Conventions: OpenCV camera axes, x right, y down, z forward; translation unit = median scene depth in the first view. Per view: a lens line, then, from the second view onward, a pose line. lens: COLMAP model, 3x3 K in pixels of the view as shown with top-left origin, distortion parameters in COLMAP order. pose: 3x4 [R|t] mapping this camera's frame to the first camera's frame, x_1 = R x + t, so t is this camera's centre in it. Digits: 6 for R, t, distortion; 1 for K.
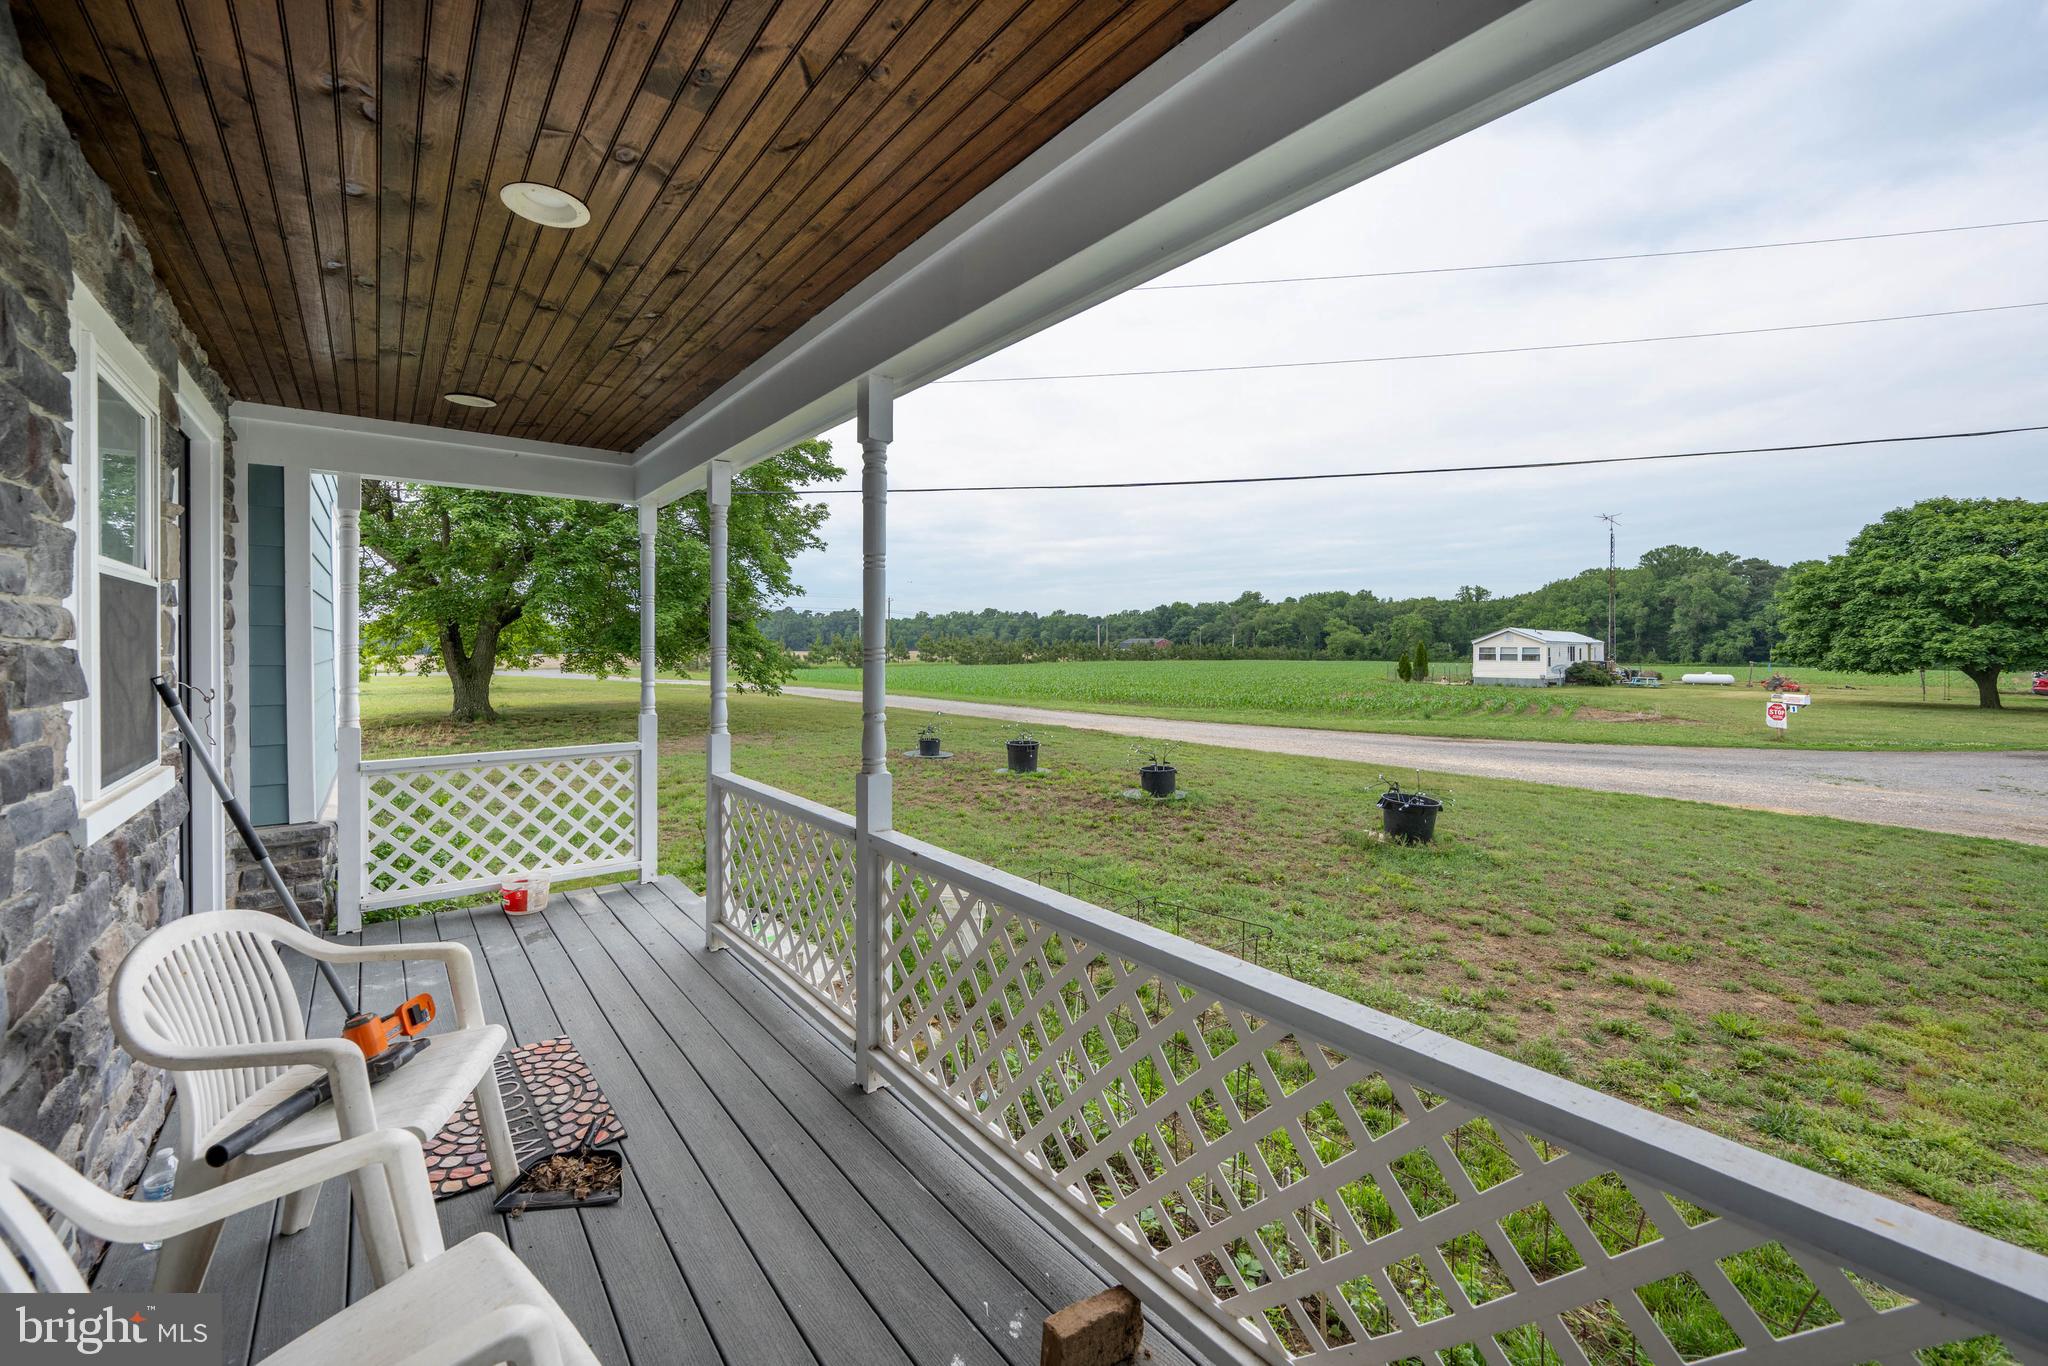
lens RADIAL K [[808.9, 0, 1028.8], [0, 808.9, 637.2], [0, 0, 1]] dist [0.000203, -0.000008]
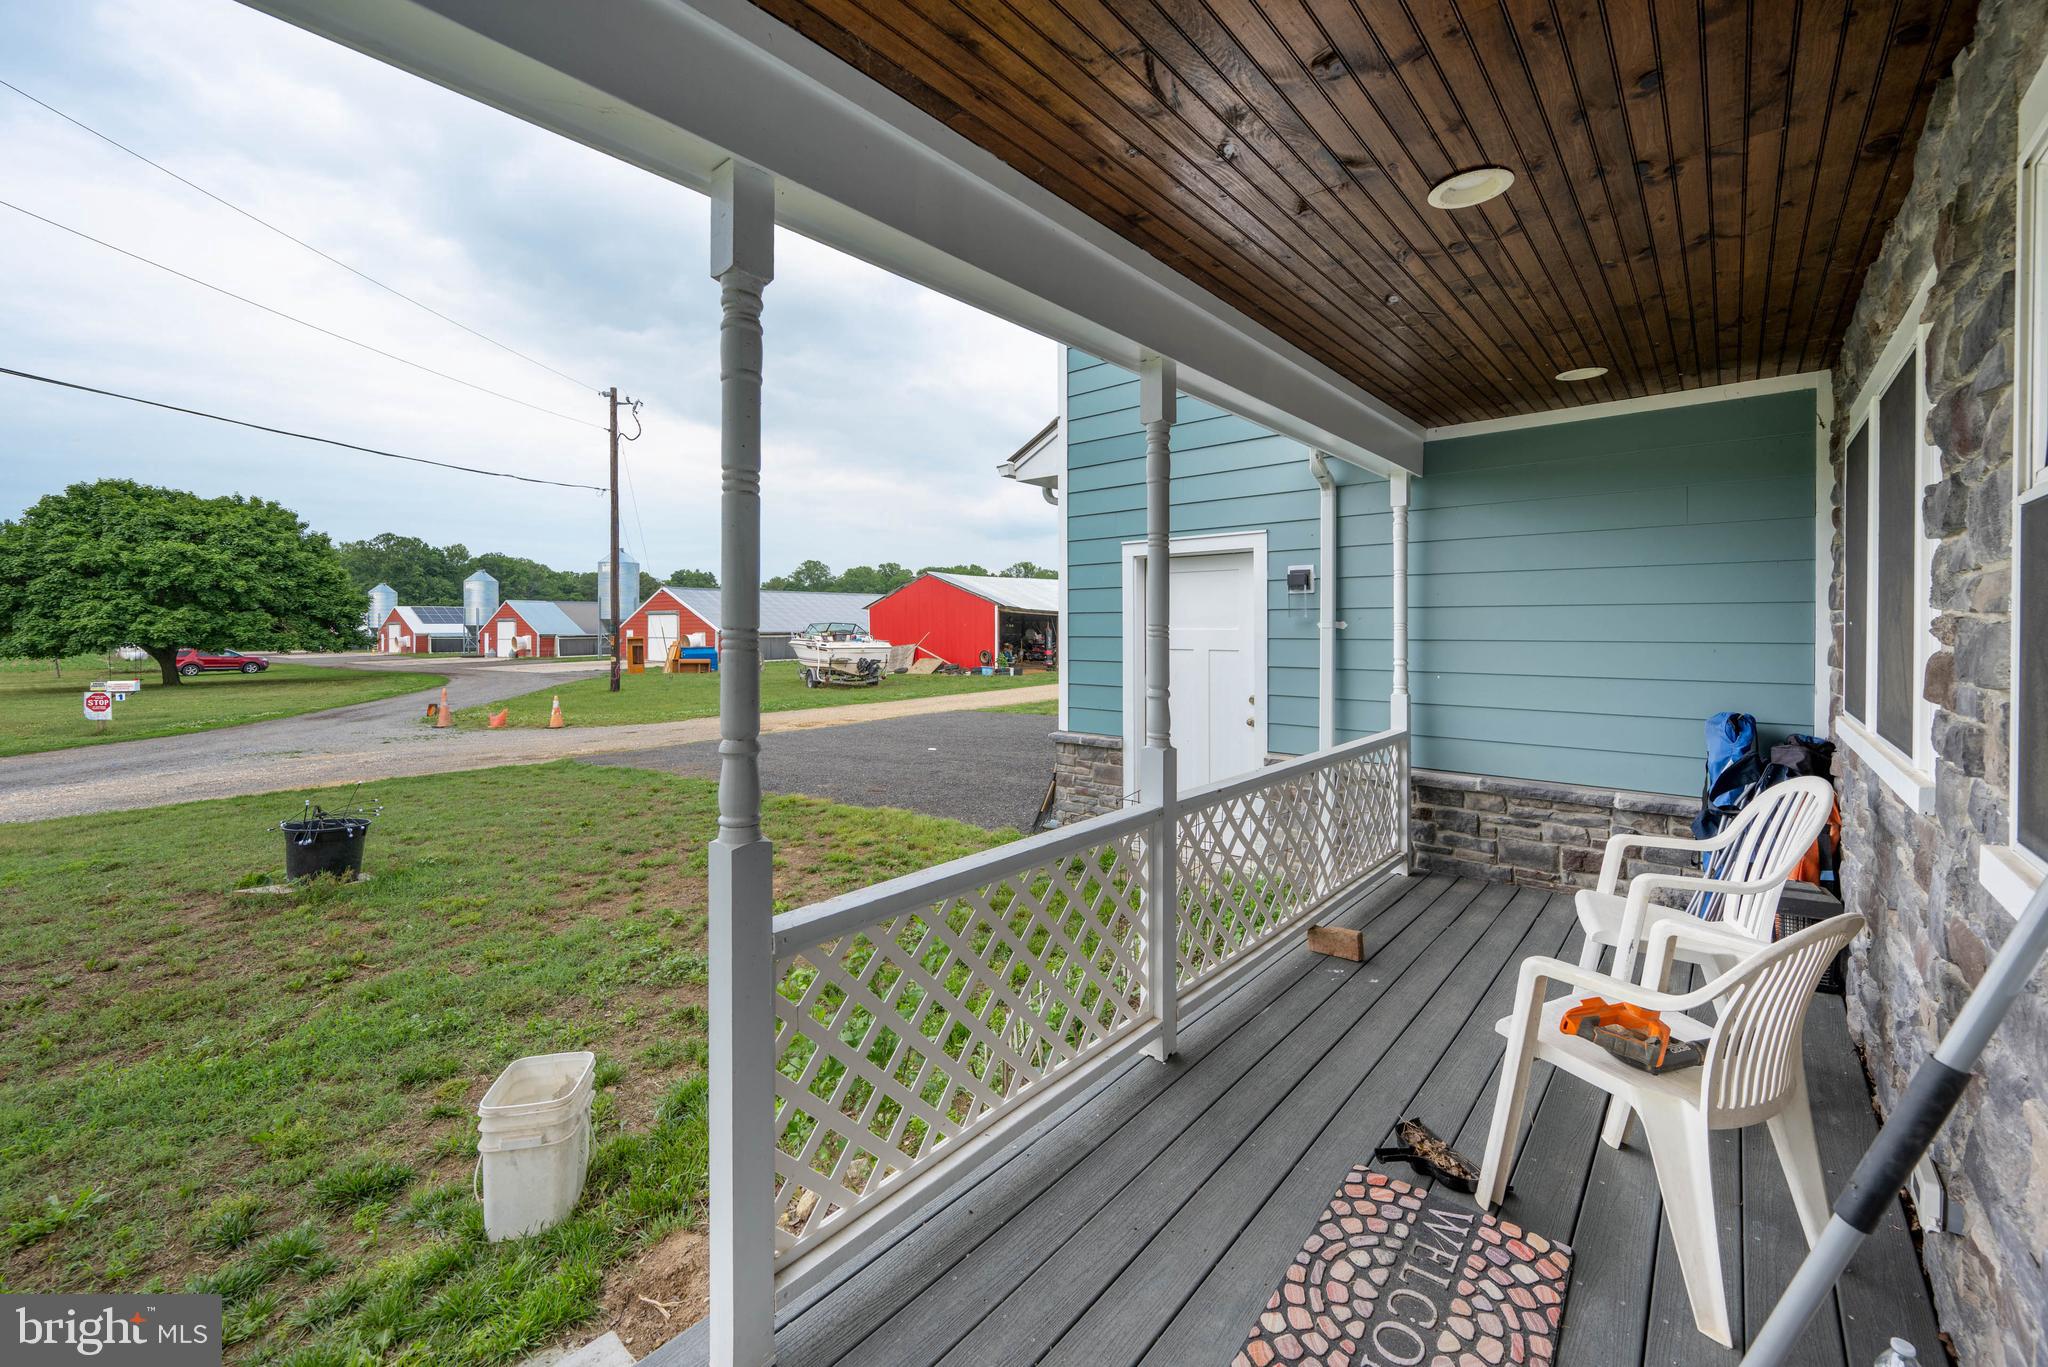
lens RADIAL K [[819.7, 0, 1026.2], [0, 819.7, 620.2], [0, 0, 1]] dist [0.000442, 0.000132]
pose [[-0.178559, 0.002081, 0.983927, -0.081548], [-0.003021, 0.999992, -0.002663, 0.000940], [-0.983925, -0.003448, -0.178551, 0.093544]]
